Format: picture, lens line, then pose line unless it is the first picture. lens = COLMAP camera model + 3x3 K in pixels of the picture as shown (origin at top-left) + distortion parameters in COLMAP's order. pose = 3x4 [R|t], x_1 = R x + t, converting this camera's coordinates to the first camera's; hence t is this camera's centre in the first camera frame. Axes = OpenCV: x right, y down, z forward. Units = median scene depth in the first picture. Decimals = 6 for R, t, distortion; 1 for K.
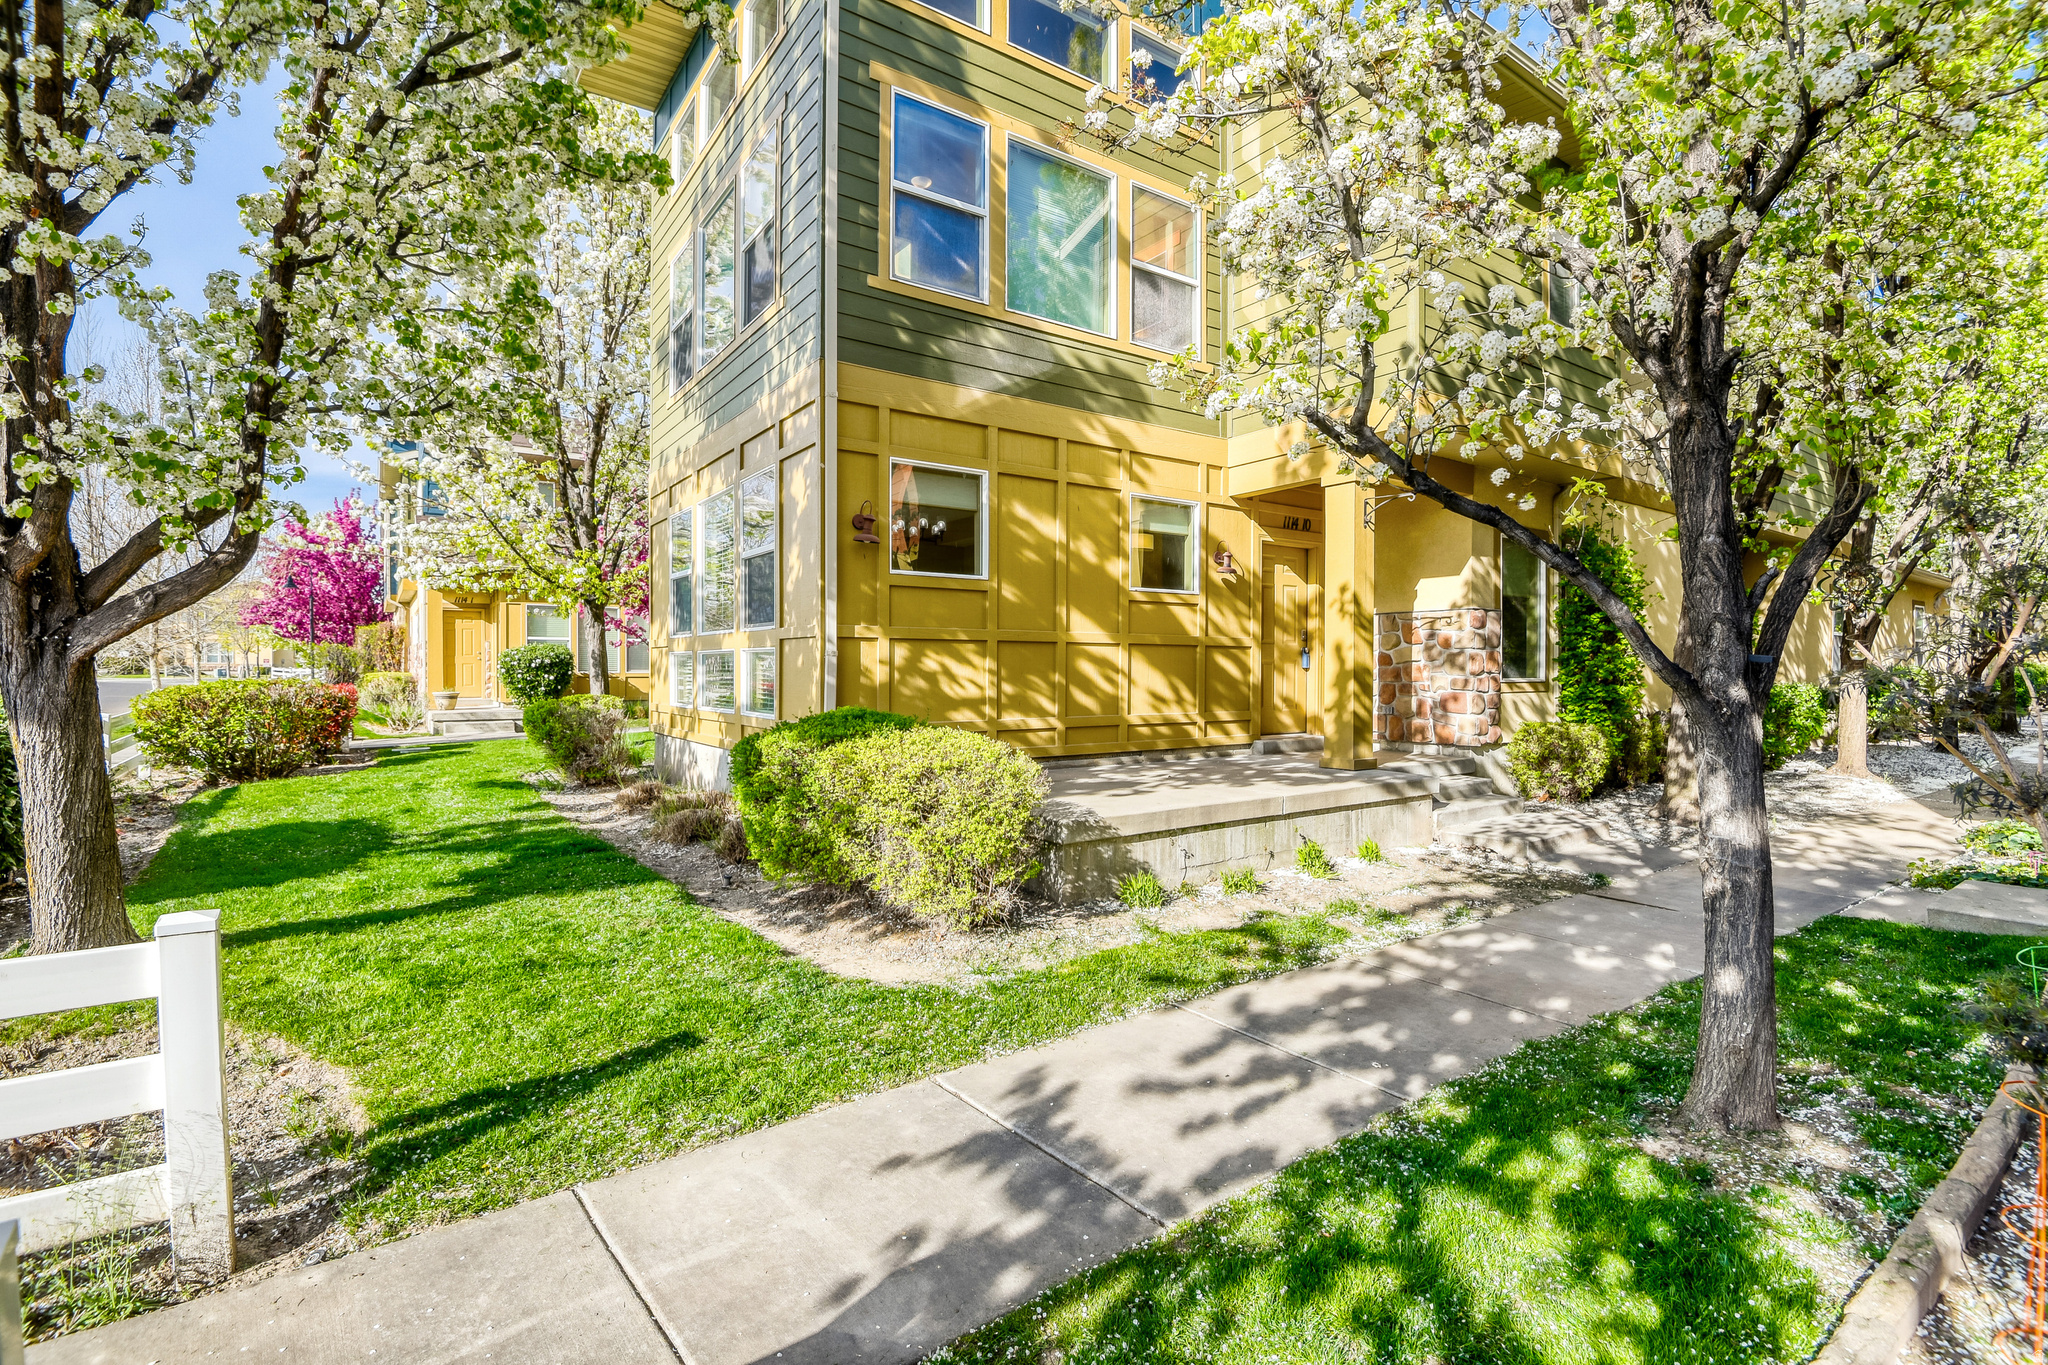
lens RADIAL K [[935.4, 0, 1023.0], [0, 935.4, 673.7], [0, 0, 1]] dist [0.023347, -0.000265]
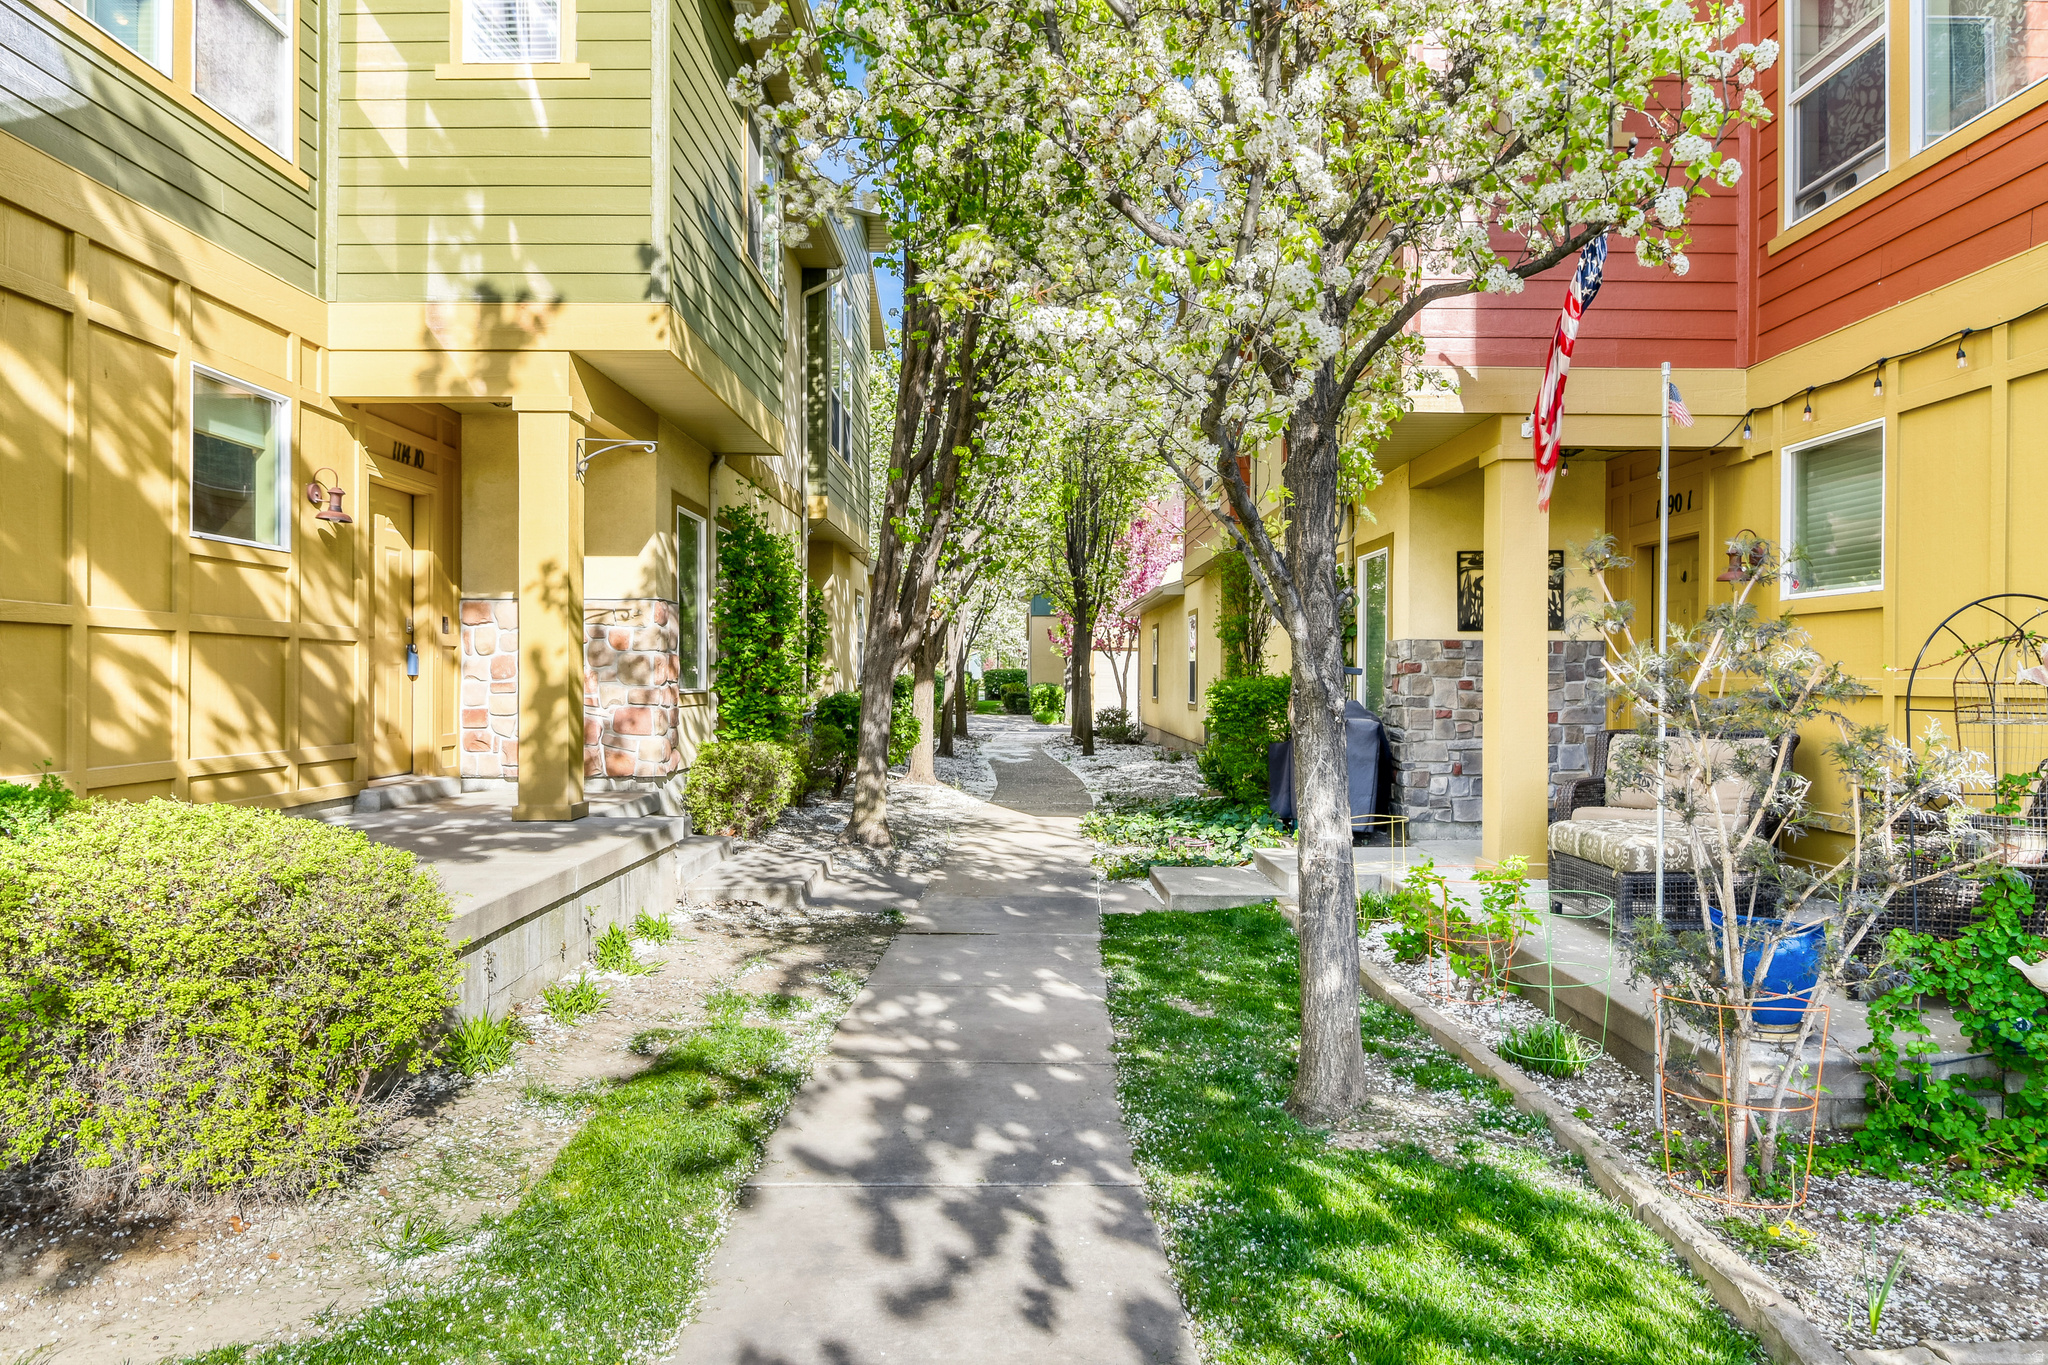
lens RADIAL K [[1279.8, 0, 1021.1], [0, 1279.8, 690.5], [0, 0, 1]] dist [0.045381, 0.000295]
pose [[0.576476, -0.002555, 0.817110, -0.236221], [-0.006762, 0.999946, 0.007897, -0.006817], [-0.817086, -0.010077, 0.576428, 0.153761]]
